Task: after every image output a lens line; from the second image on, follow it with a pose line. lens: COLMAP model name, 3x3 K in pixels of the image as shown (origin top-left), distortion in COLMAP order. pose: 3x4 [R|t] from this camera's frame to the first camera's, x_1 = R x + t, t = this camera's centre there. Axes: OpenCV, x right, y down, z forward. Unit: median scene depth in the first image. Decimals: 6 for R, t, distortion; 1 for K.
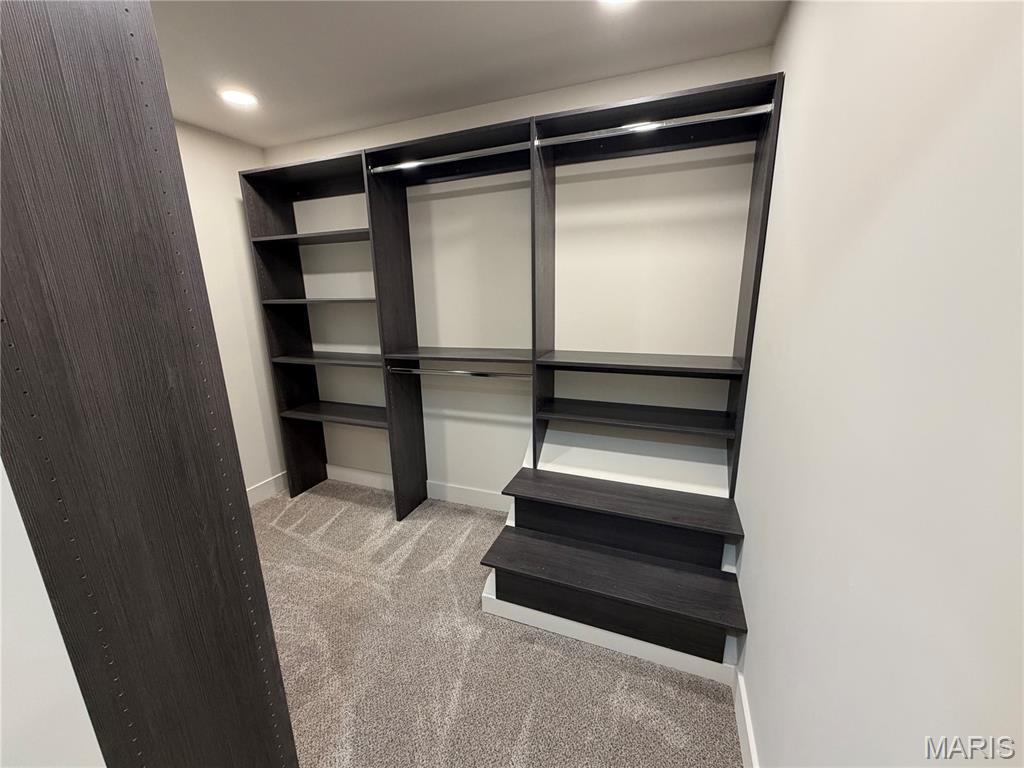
lens RADIAL K [[405.6, 0, 509.7], [0, 405.6, 385.0], [0, 0, 1]] dist [0.000768, 0.000823]
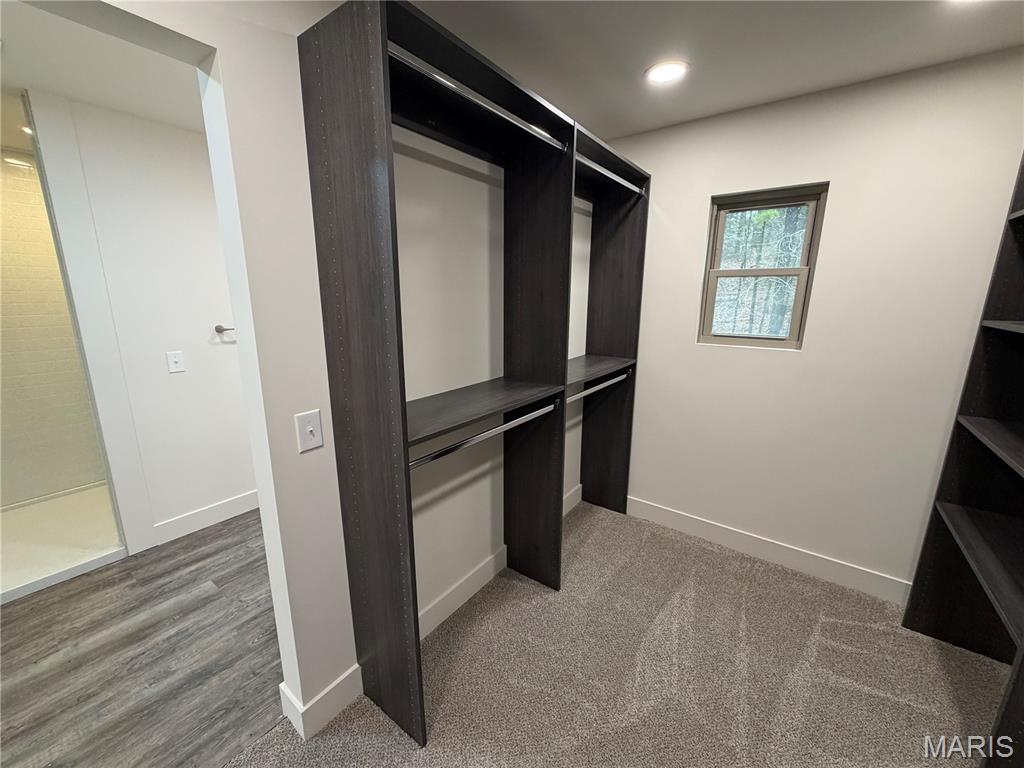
lens RADIAL K [[405.6, 0, 513.9], [0, 405.6, 382.7], [0, 0, 1]] dist [0.000768, 0.000823]
pose [[-0.252623, 0.230902, -0.939609, 0.180718], [-0.230619, 0.928750, 0.290238, -0.166950], [0.939679, 0.290013, -0.181374, 0.584017]]
